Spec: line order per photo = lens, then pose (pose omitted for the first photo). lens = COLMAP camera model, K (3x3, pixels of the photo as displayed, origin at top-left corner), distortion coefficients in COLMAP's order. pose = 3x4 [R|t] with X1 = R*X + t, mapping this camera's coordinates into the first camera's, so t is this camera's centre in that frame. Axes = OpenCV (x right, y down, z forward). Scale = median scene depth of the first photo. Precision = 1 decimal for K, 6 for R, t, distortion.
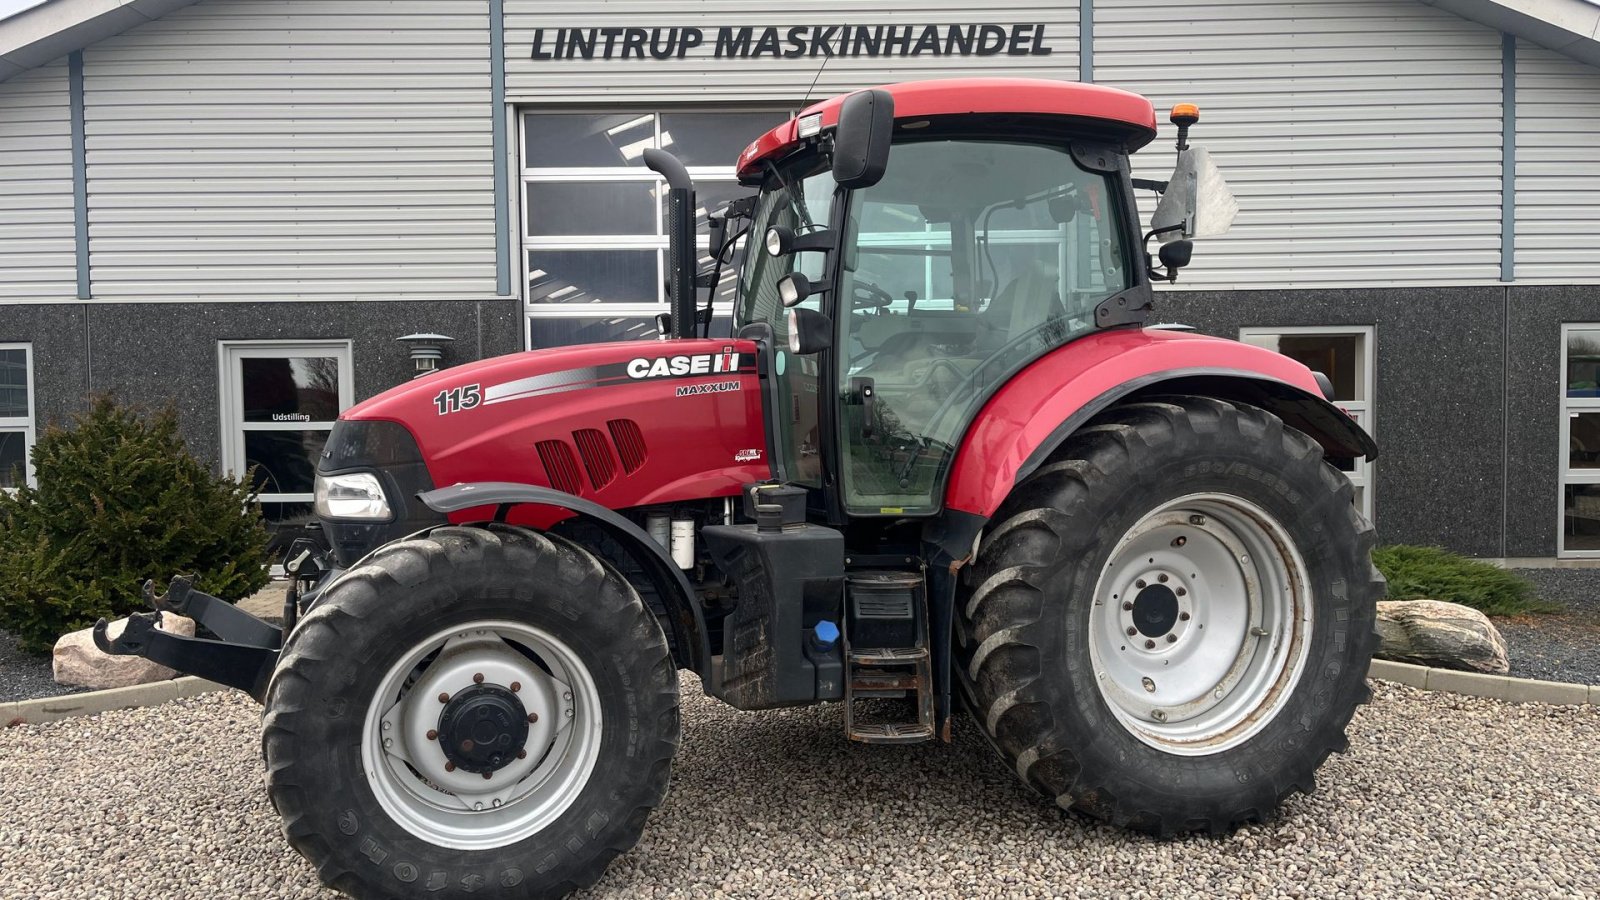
lens RADIAL K [[1207.8, 0, 793.5], [0, 1207.8, 451.1], [0, 0, 1]] dist [0.071431, -0.090996]
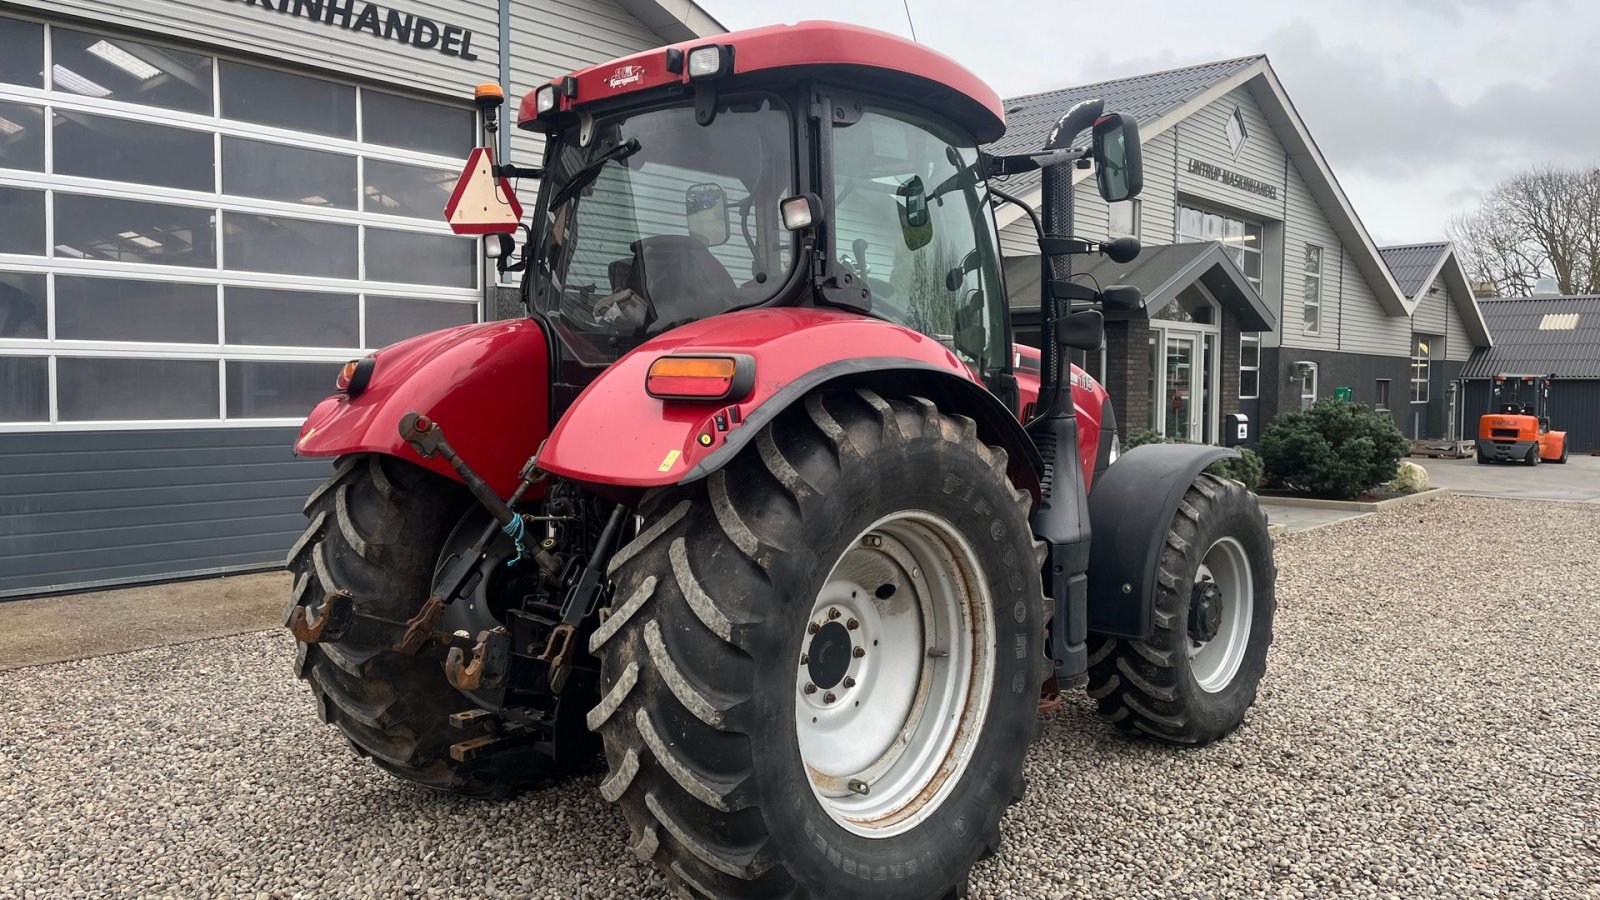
lens RADIAL K [[1207.8, 0, 807.8], [0, 1207.8, 429.1], [0, 0, 1]] dist [0.071431, -0.090996]
pose [[0.654101, -0.010854, 0.756330, -0.915421], [0.016013, 0.999872, 0.000501, 0.000430], [-0.756238, 0.011784, 0.654191, 0.193146]]
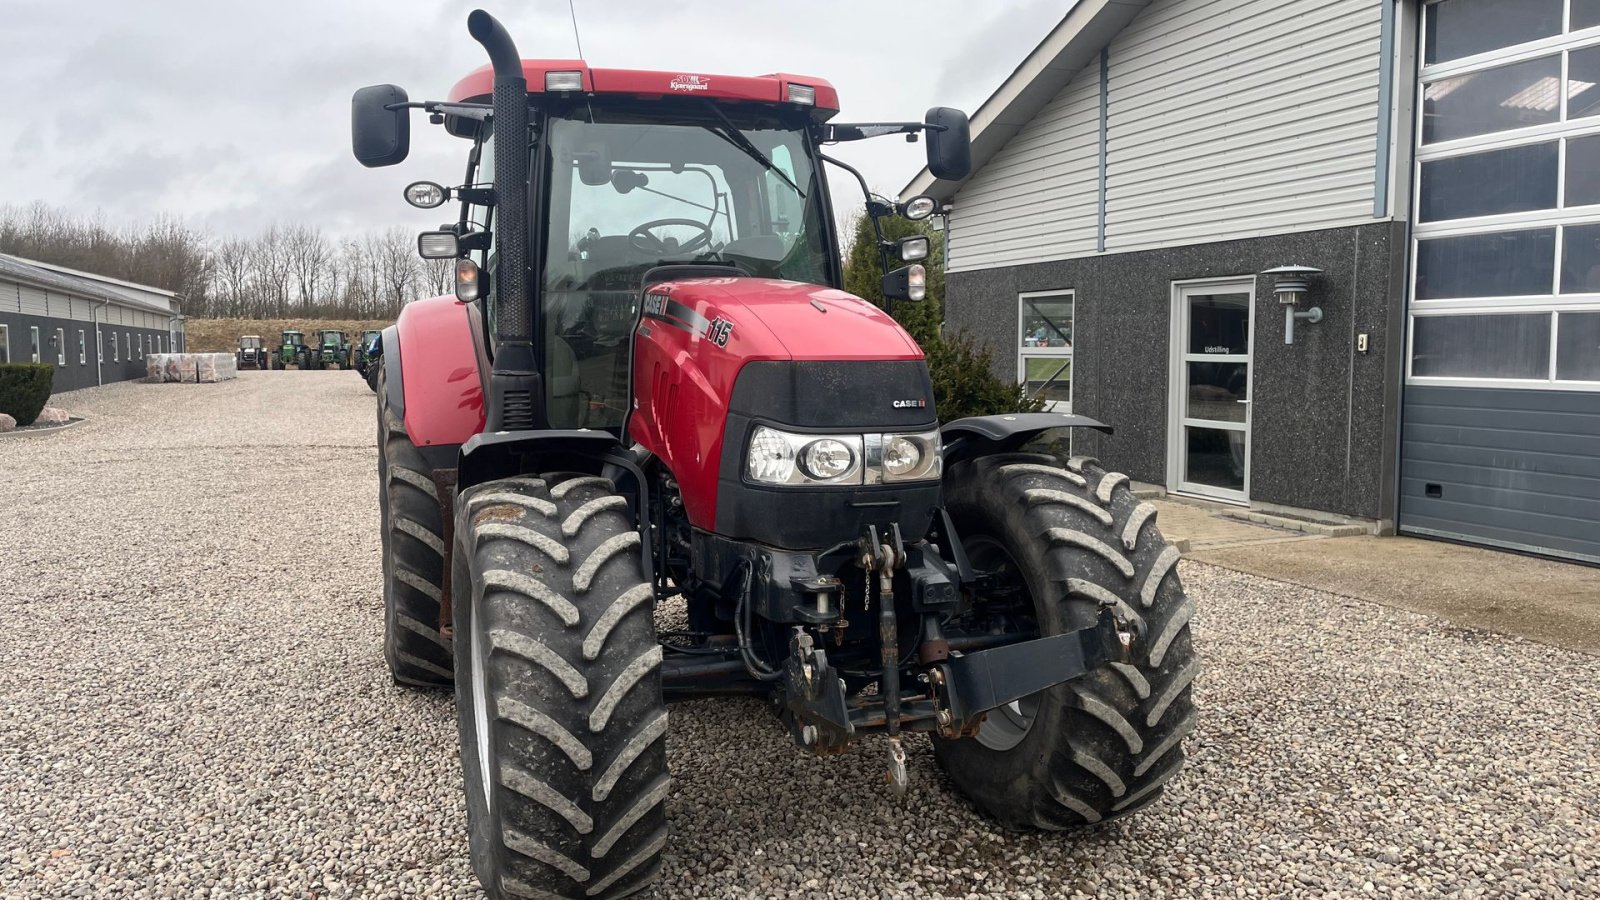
lens RADIAL K [[1207.8, 0, 779.7], [0, 1207.8, 444.8], [0, 0, 1]] dist [0.071431, -0.090996]
pose [[0.366729, 0.087470, -0.926207, 1.030201], [-0.036646, 0.996156, 0.079566, -0.035521], [0.929606, 0.004762, 0.368524, 0.561874]]
